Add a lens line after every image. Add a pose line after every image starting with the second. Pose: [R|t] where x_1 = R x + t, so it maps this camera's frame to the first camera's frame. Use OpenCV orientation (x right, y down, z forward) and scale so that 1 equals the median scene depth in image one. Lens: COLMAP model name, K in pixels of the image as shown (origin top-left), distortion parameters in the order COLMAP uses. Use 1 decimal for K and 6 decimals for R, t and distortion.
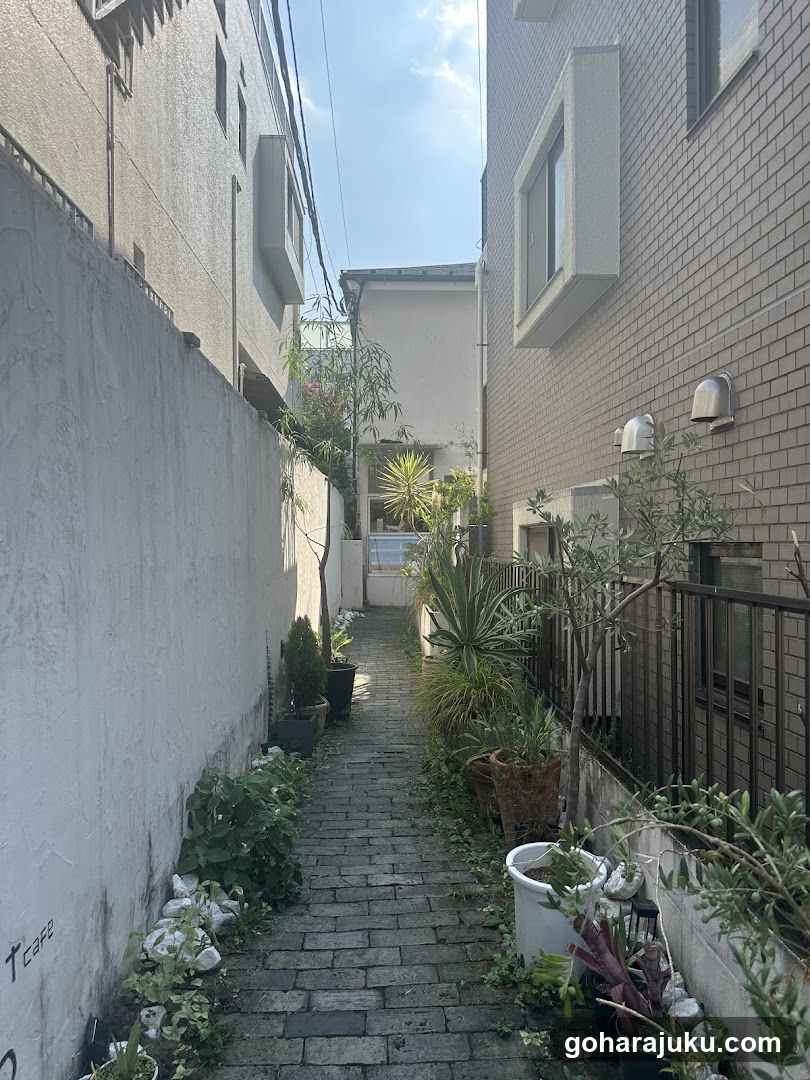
lens RADIAL K [[782.5, 0, 407.4], [0, 782.5, 535.7], [0, 0, 1]] dist [0.003833, 0.003341]
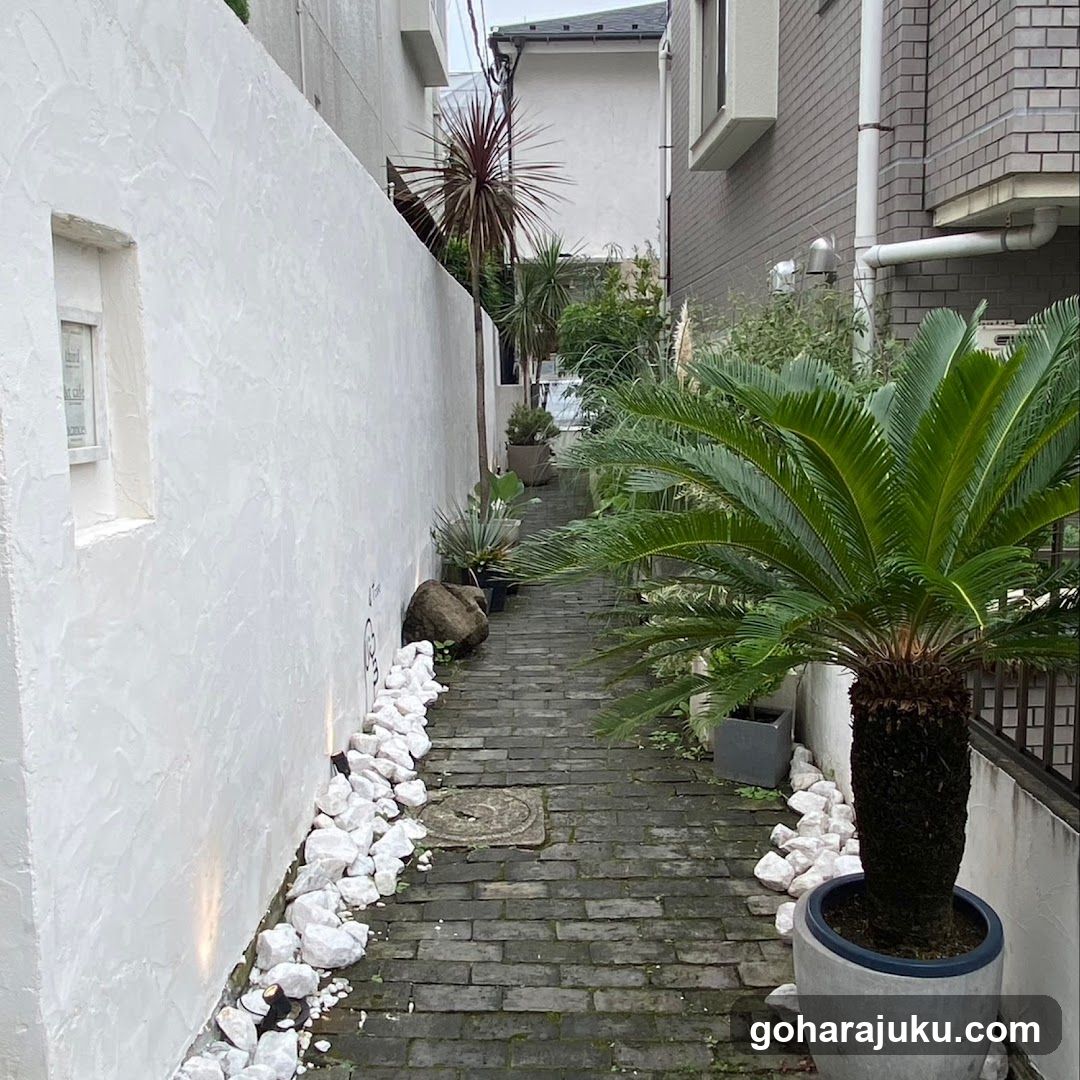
lens RADIAL K [[1149.5, 0, 542.4], [0, 1149.5, 542.1], [0, 0, 1]] dist [0.029020, 0.000000]
pose [[0.999339, -0.005899, -0.035870, 0.006202], [0.010823, 0.990280, 0.138664, 0.006449], [0.034704, -0.138961, 0.989690, -0.382302]]
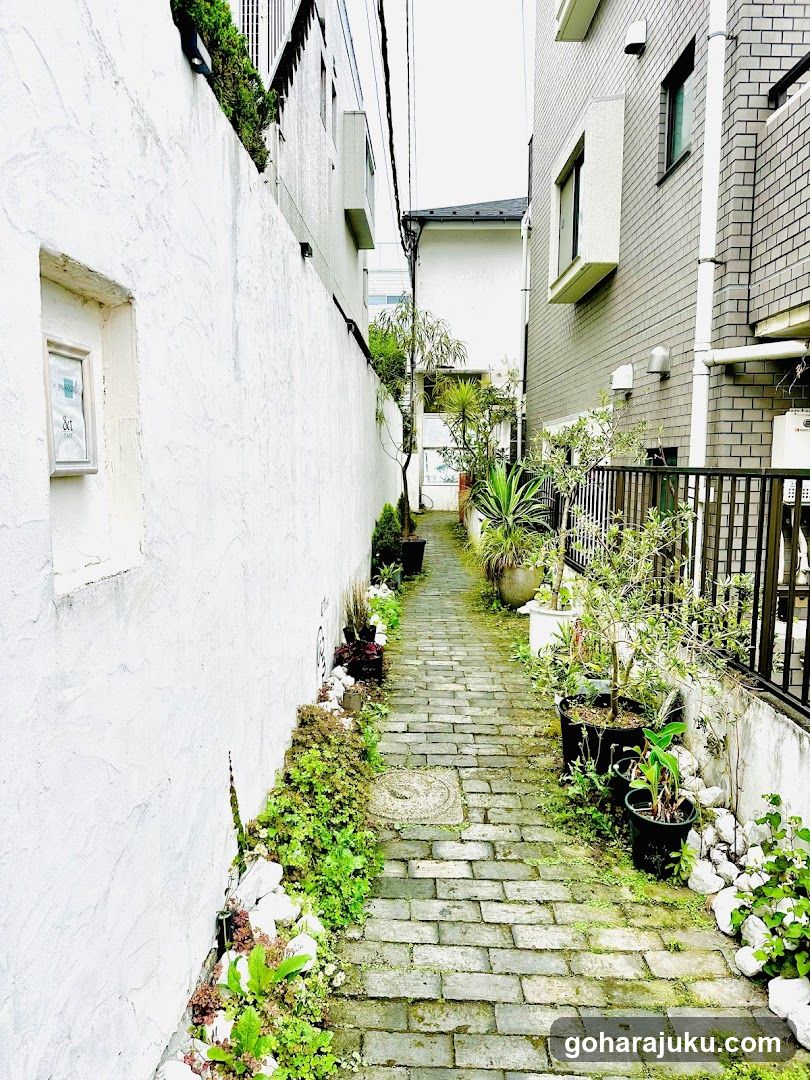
lens RADIAL K [[762.0, 0, 398.0], [0, 762.0, 537.7], [0, 0, 1]] dist [0.002190, -0.008655]
pose [[0.997549, 0.017396, -0.067769, -0.019567], [-0.009689, 0.993612, 0.112438, 0.010150], [0.069292, -0.111506, 0.991345, -0.297449]]
